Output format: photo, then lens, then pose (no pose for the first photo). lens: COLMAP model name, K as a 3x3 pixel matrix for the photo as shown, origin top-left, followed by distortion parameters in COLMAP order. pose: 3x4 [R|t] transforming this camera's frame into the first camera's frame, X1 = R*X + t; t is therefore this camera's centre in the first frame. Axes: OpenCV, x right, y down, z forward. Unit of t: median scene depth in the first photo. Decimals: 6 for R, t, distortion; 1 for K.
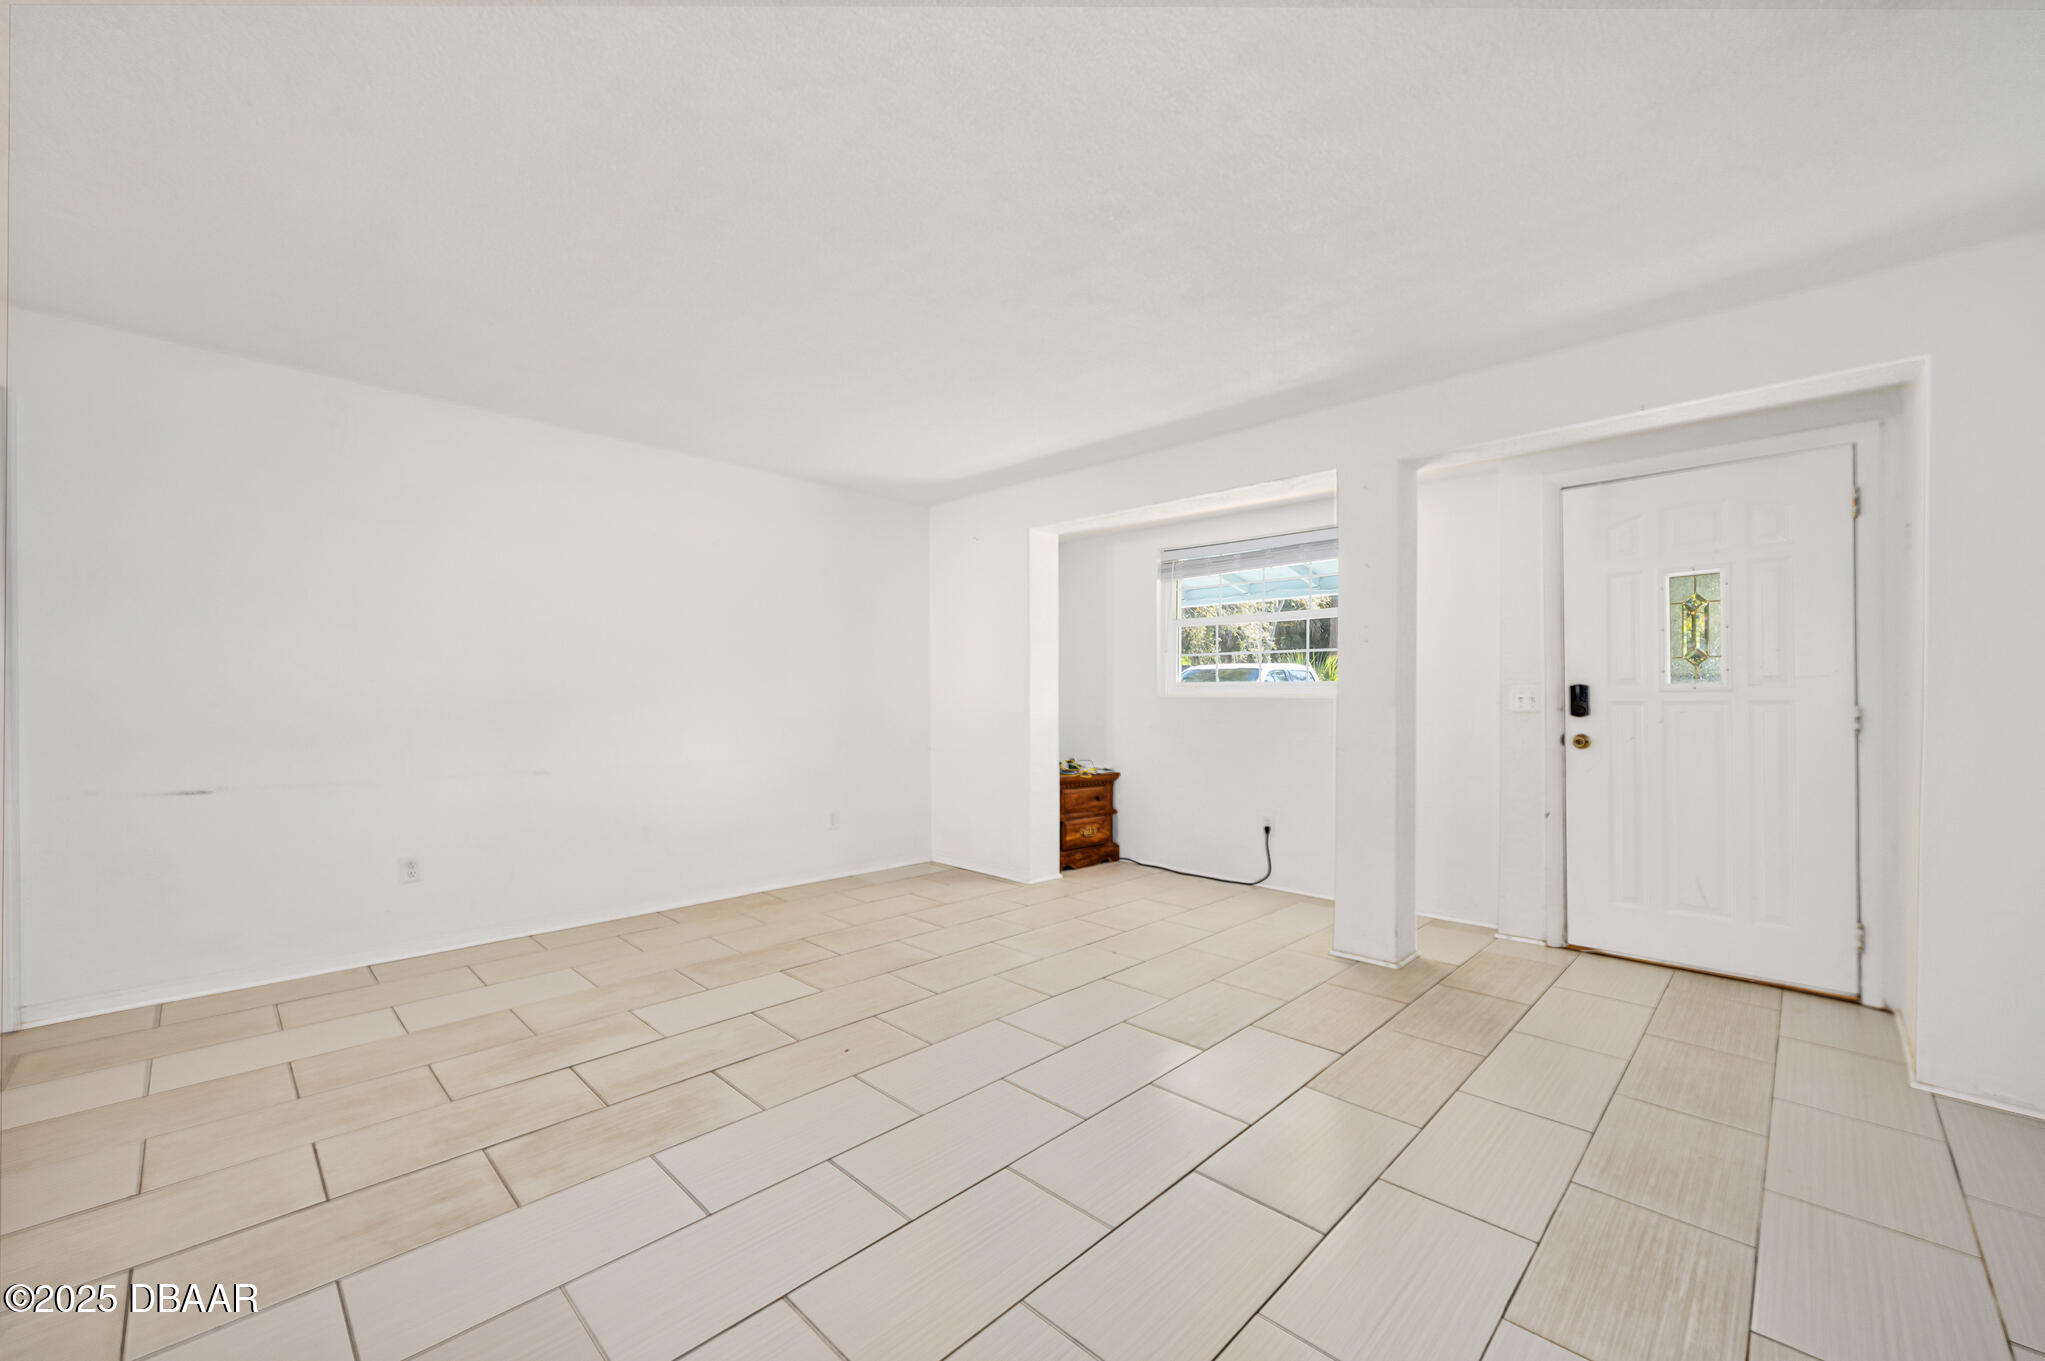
lens RADIAL K [[810.7, 0, 1022.5], [0, 810.7, 680.5], [0, 0, 1]] dist [0.000622, 0.000140]
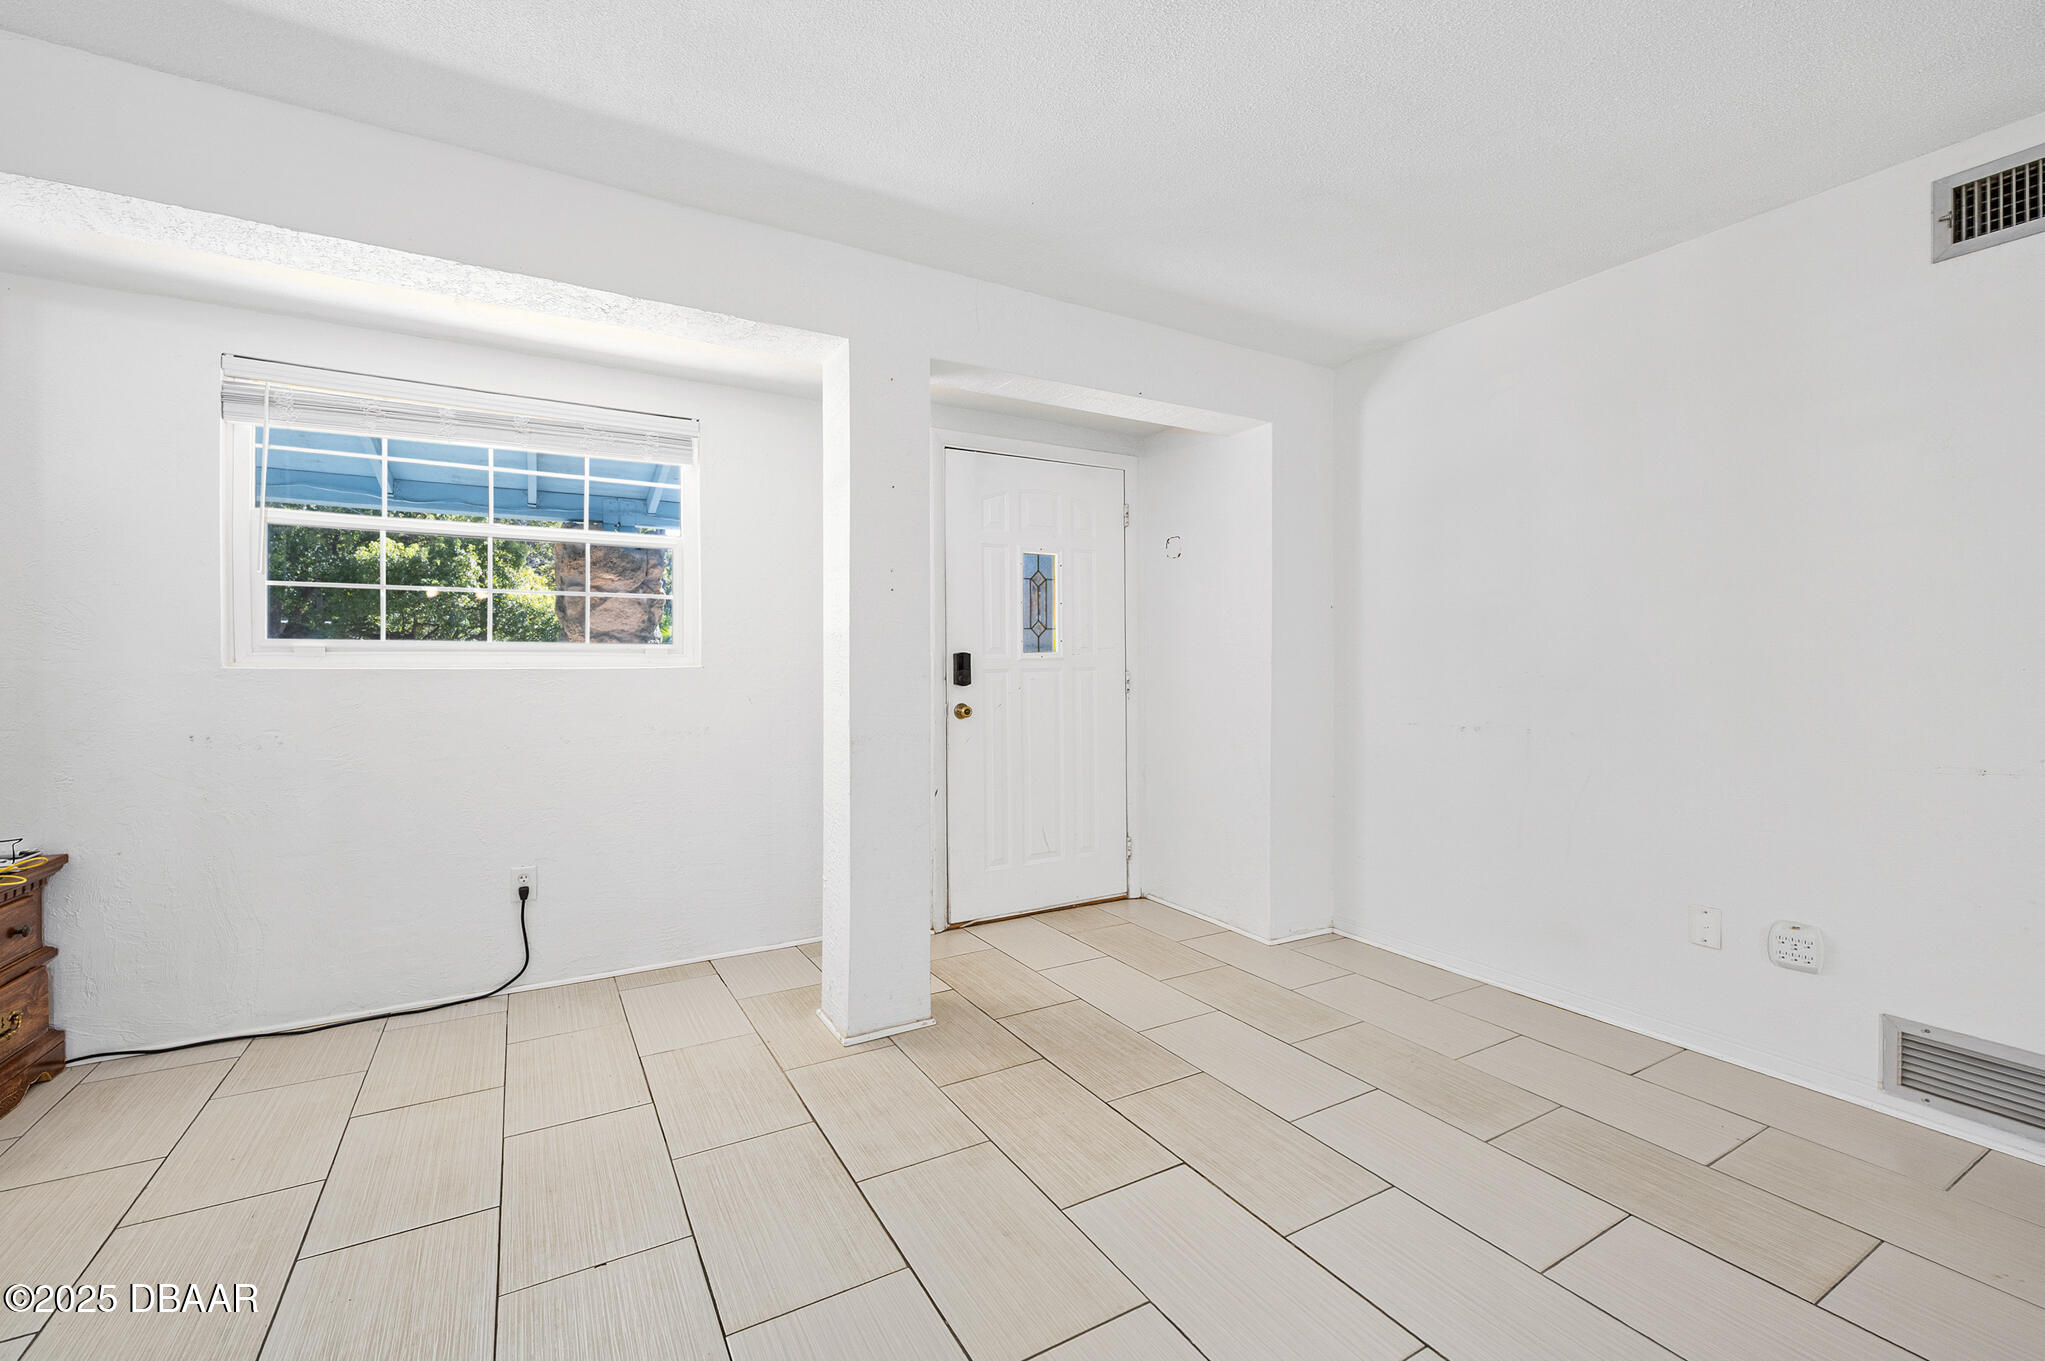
lens RADIAL K [[833.0, 0, 1023.6], [0, 833.0, 656.7], [0, 0, 1]] dist [-0.000601, -0.000005]
pose [[0.251586, 0.003534, 0.967828, -0.260031], [-0.022132, 0.999753, 0.002103, 0.006154], [-0.967582, -0.021949, 0.251602, 0.684953]]
